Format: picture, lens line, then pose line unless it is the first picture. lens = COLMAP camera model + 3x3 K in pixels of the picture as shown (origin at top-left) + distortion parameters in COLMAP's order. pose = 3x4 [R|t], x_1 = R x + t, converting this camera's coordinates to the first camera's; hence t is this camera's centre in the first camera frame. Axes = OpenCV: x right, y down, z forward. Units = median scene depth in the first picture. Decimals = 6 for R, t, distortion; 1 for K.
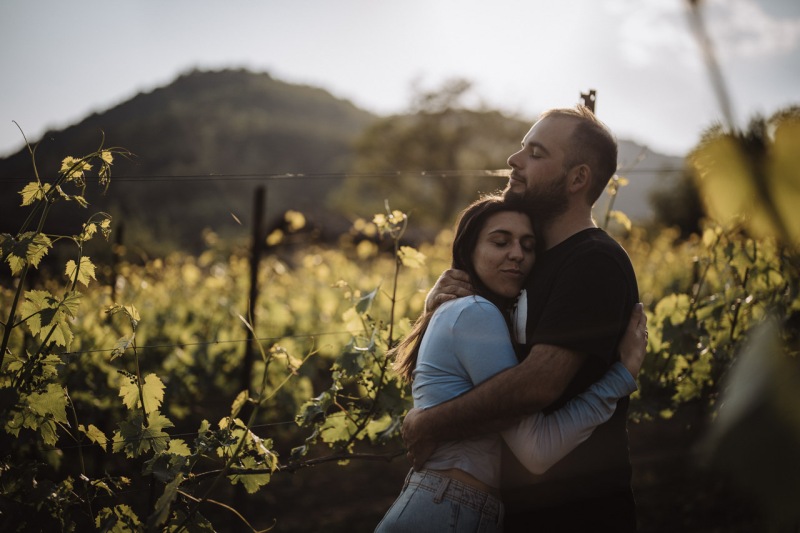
lens RADIAL K [[1125.0, 0, 404.6], [0, 1125.0, 265.5], [0, 0, 1]] dist [0.022158, 0.000000]
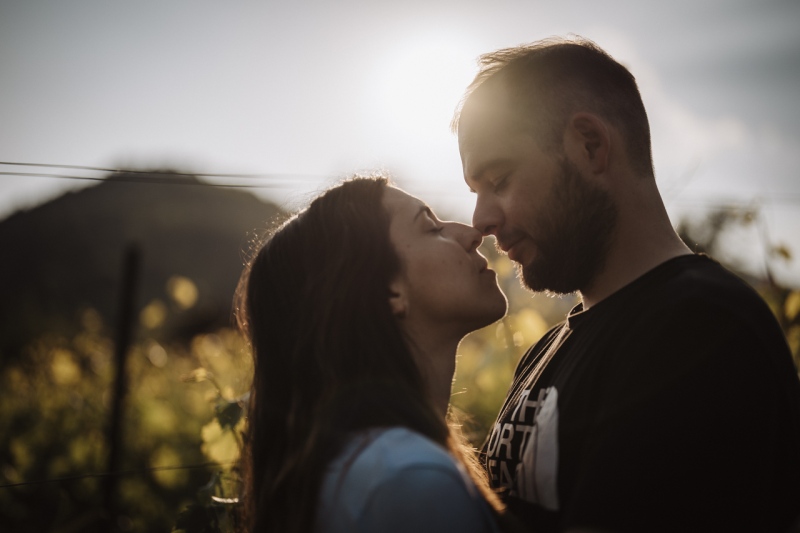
lens RADIAL K [[1125.0, 0, 405.9], [0, 1125.0, 263.5], [0, 0, 1]] dist [0.022158, 0.000000]
pose [[0.997665, 0.013225, 0.067004, 0.004116], [-0.007433, 0.996271, -0.085962, 0.004614], [-0.067891, 0.085263, 0.994043, 0.234894]]
